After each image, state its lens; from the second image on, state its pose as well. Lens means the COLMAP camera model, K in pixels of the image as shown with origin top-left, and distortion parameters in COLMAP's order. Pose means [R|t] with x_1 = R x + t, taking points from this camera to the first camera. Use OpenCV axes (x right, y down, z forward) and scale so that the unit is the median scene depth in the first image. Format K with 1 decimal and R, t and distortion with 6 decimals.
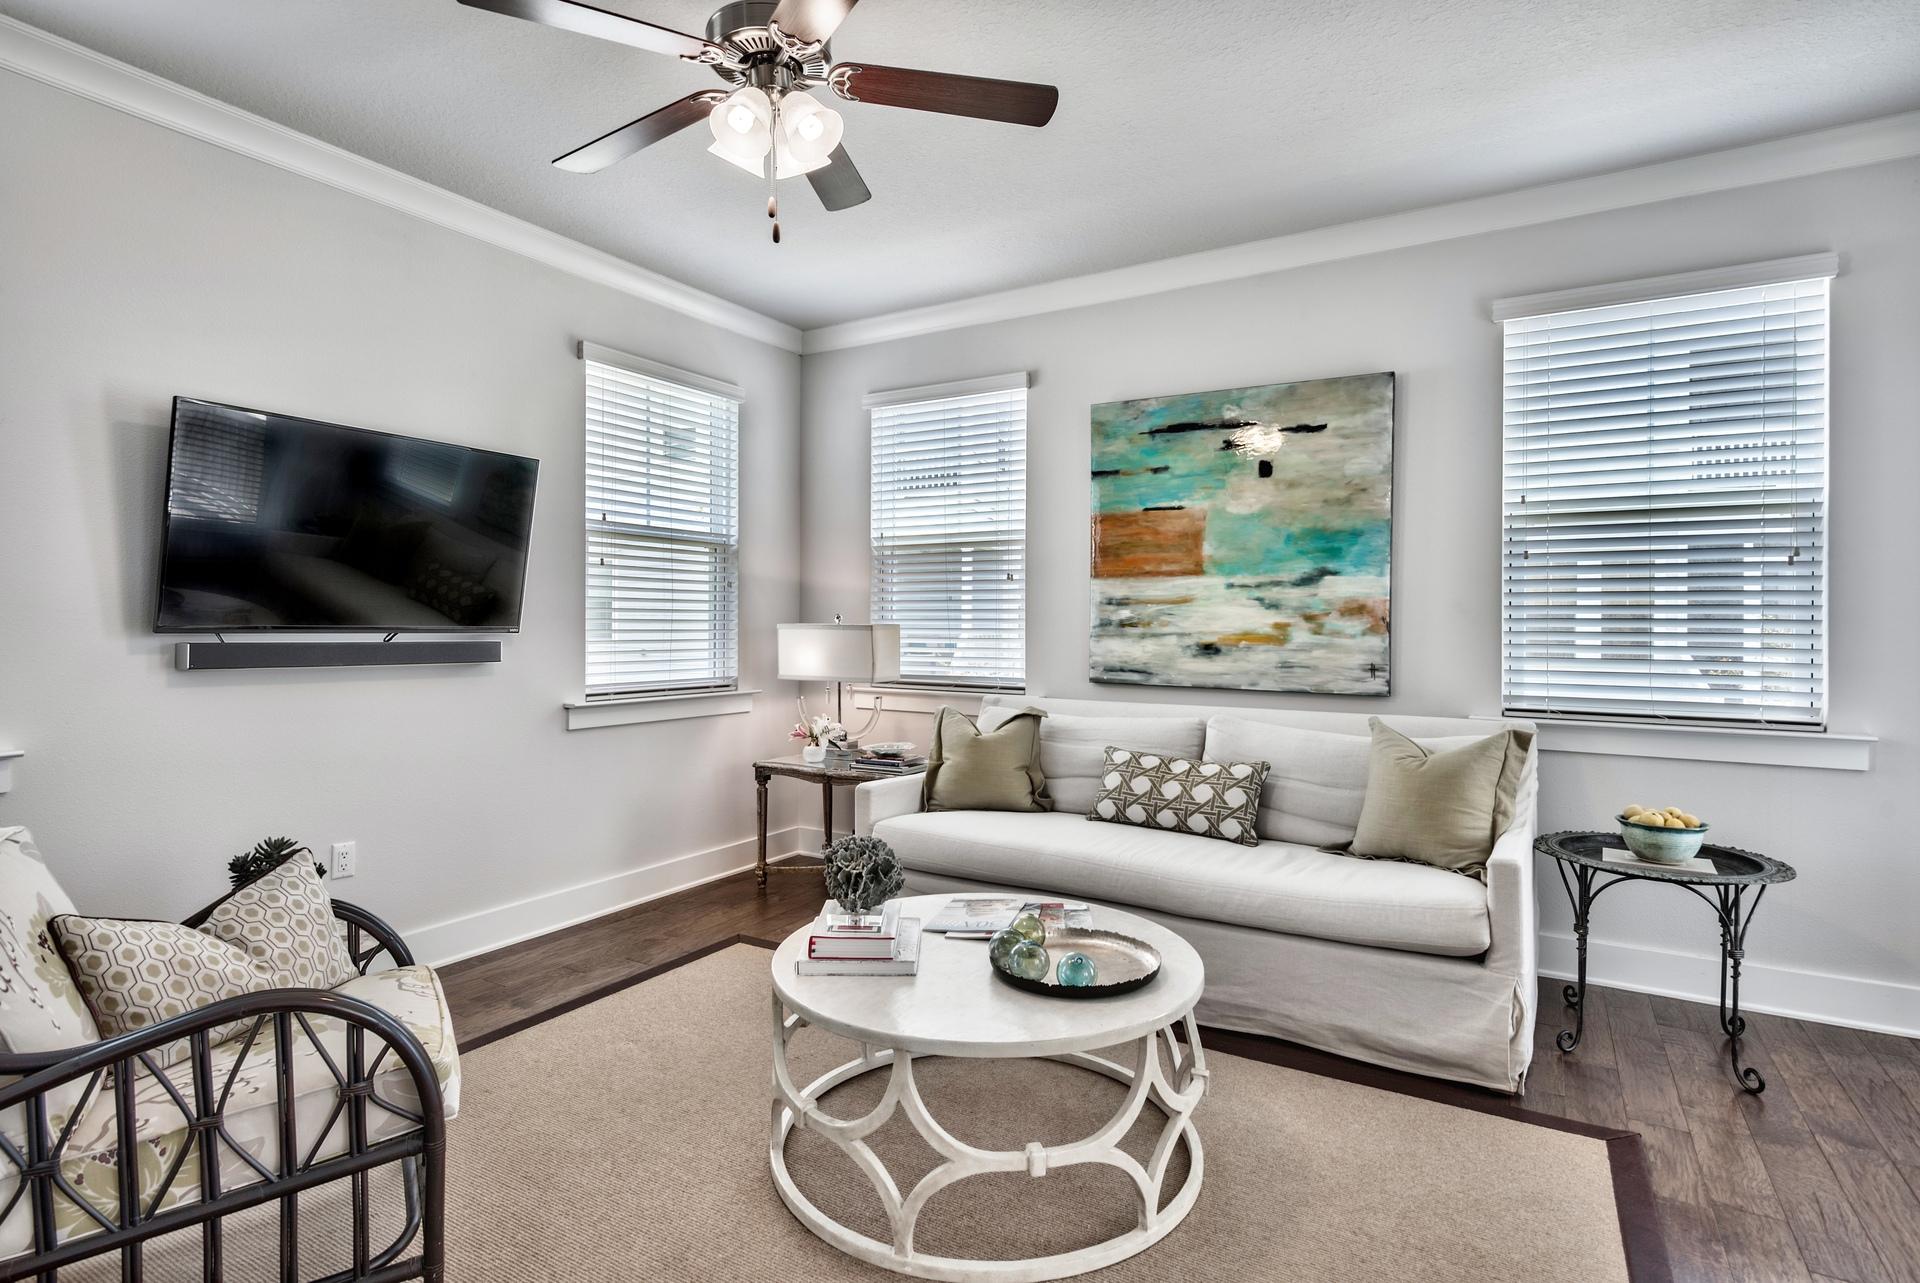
lens RADIAL K [[965.4, 0, 958.8], [0, 965.4, 618.3], [0, 0, 1]] dist [0.000712, 0.000216]
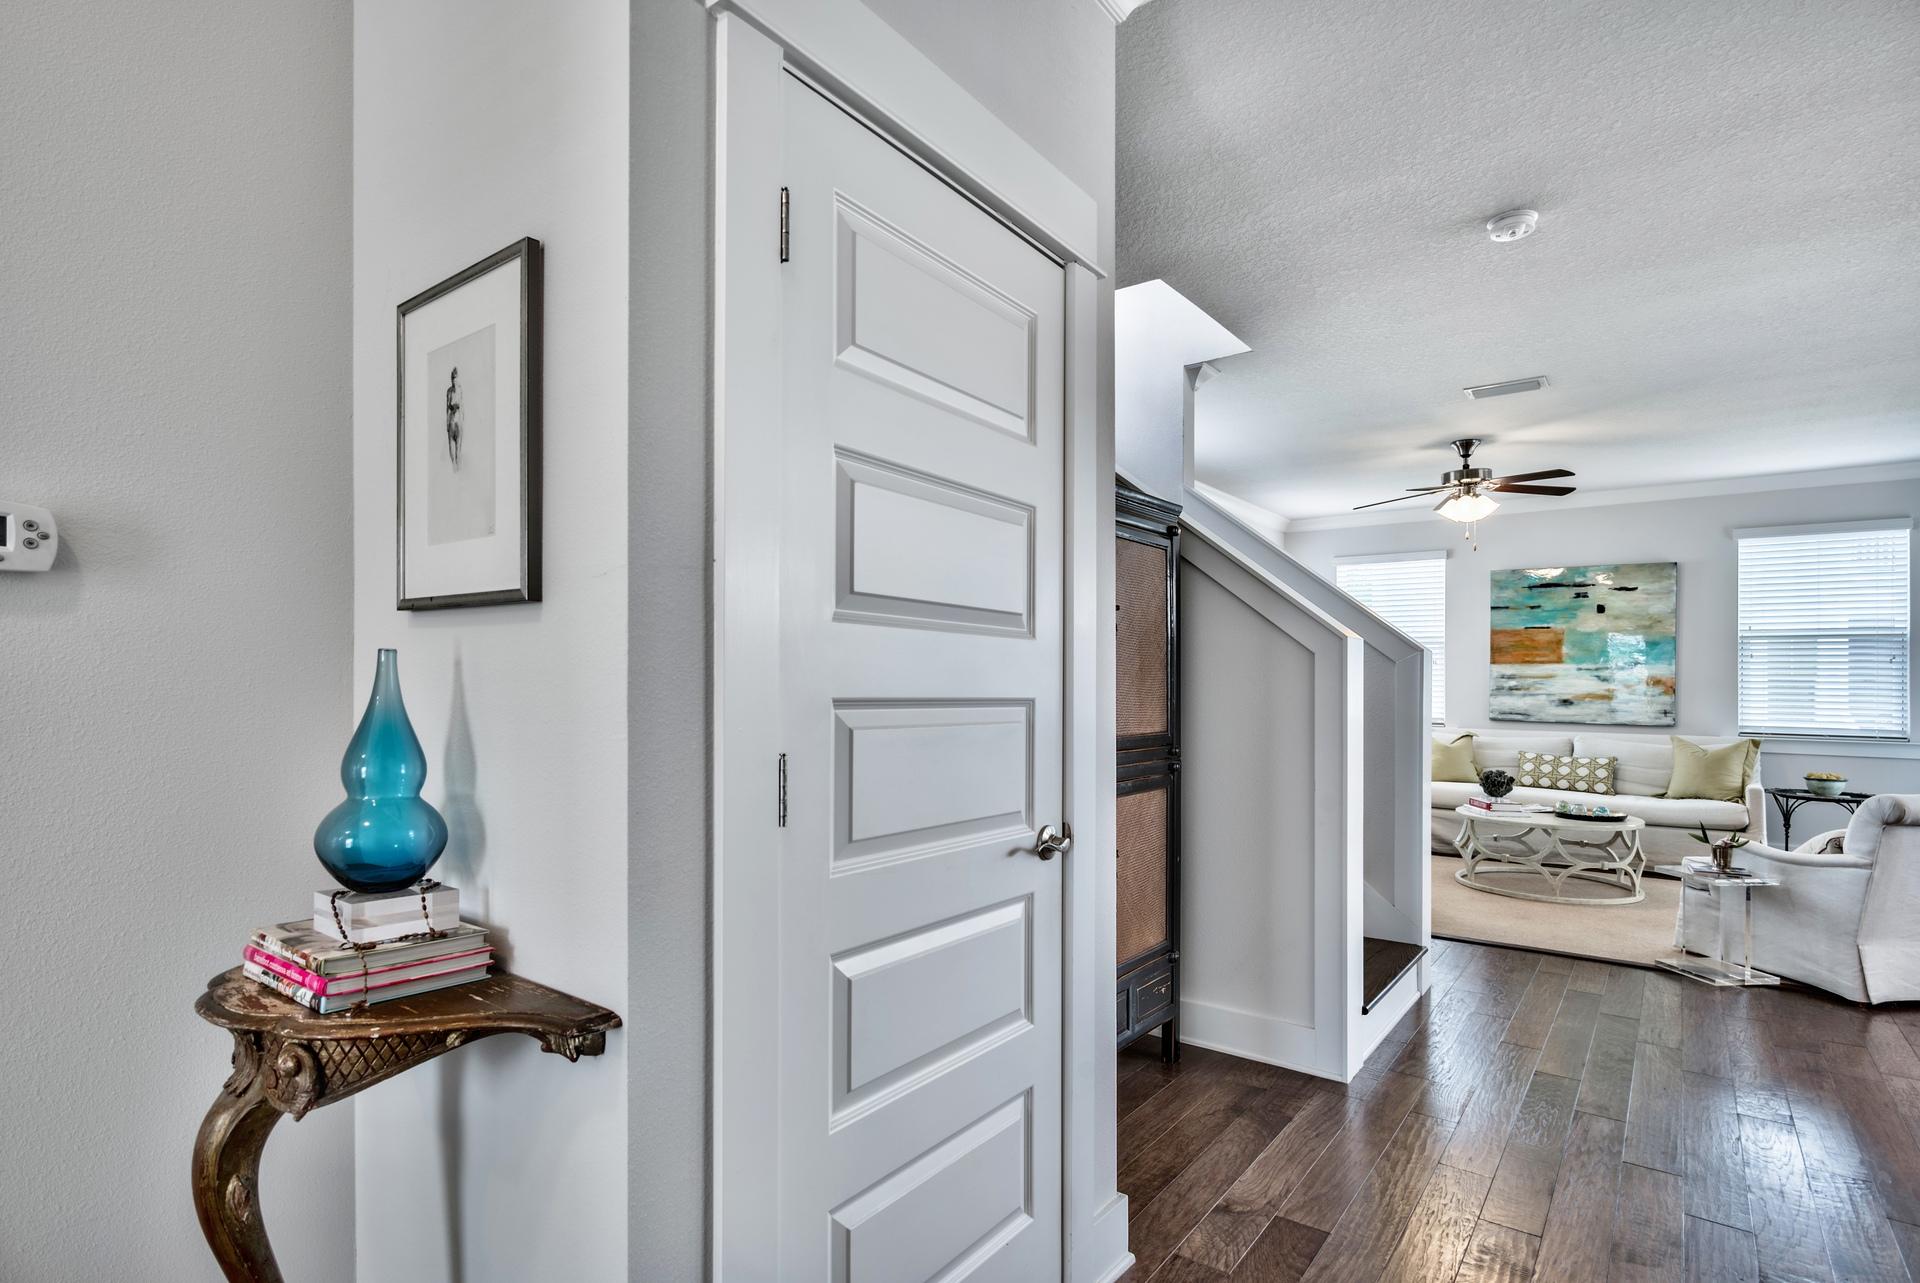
lens RADIAL K [[946.4, 0, 970.7], [0, 946.4, 668.0], [0, 0, 1]] dist [-0.000320, 0.000655]
pose [[0.994706, 0.003486, -0.102699, -0.756635], [-0.004715, 0.999920, -0.011721, -0.008628], [0.102650, 0.012143, 0.994643, -1.031133]]
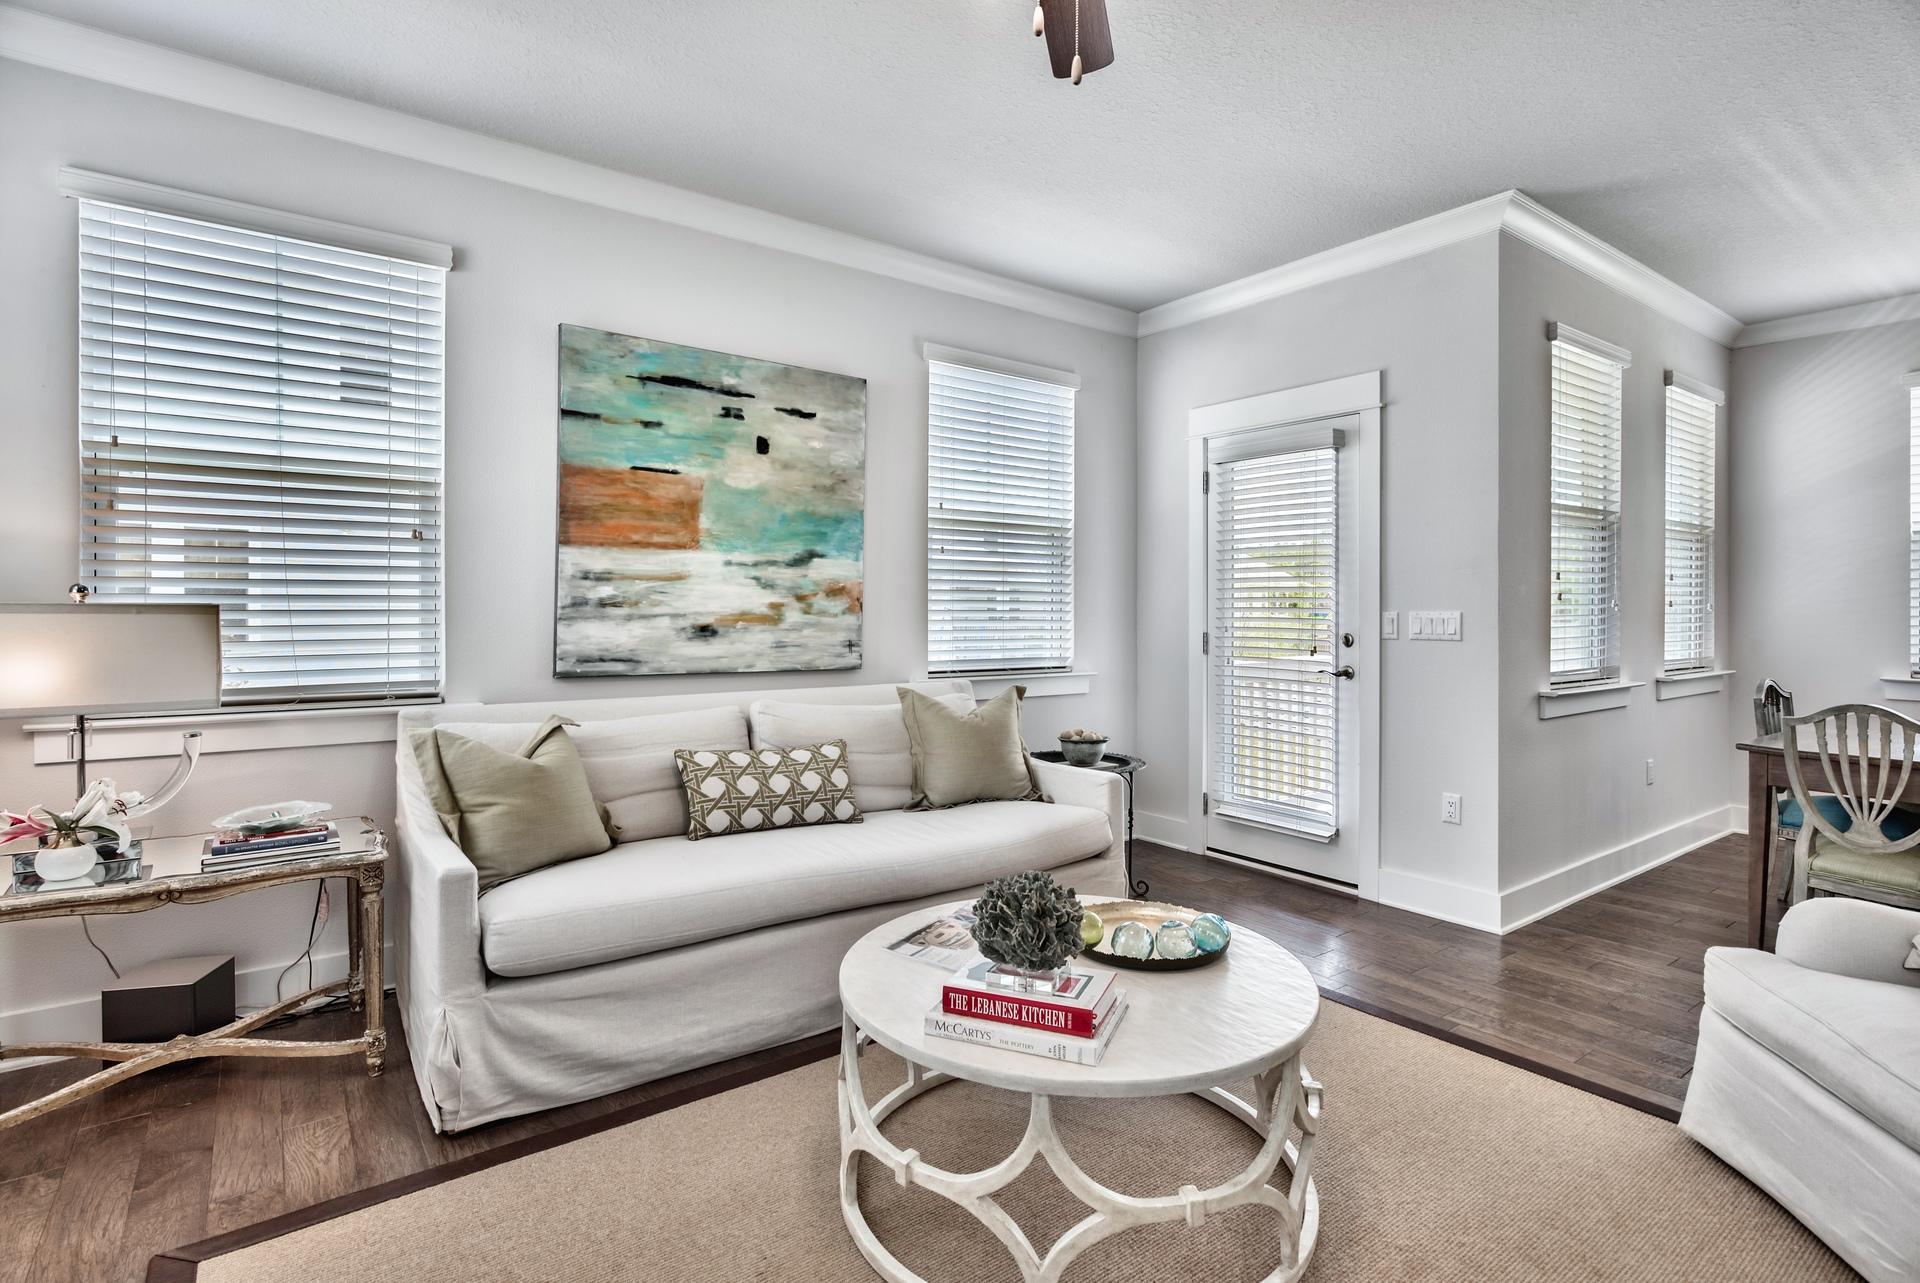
lens RADIAL K [[946.4, 0, 958.4], [0, 946.4, 602.1], [0, 0, 1]] dist [-0.000320, 0.000655]
pose [[0.381323, 0.002083, 0.924440, -0.505739], [-0.008061, 0.999967, 0.001072, 0.001577], [-0.924407, -0.007861, 0.381327, 0.458985]]
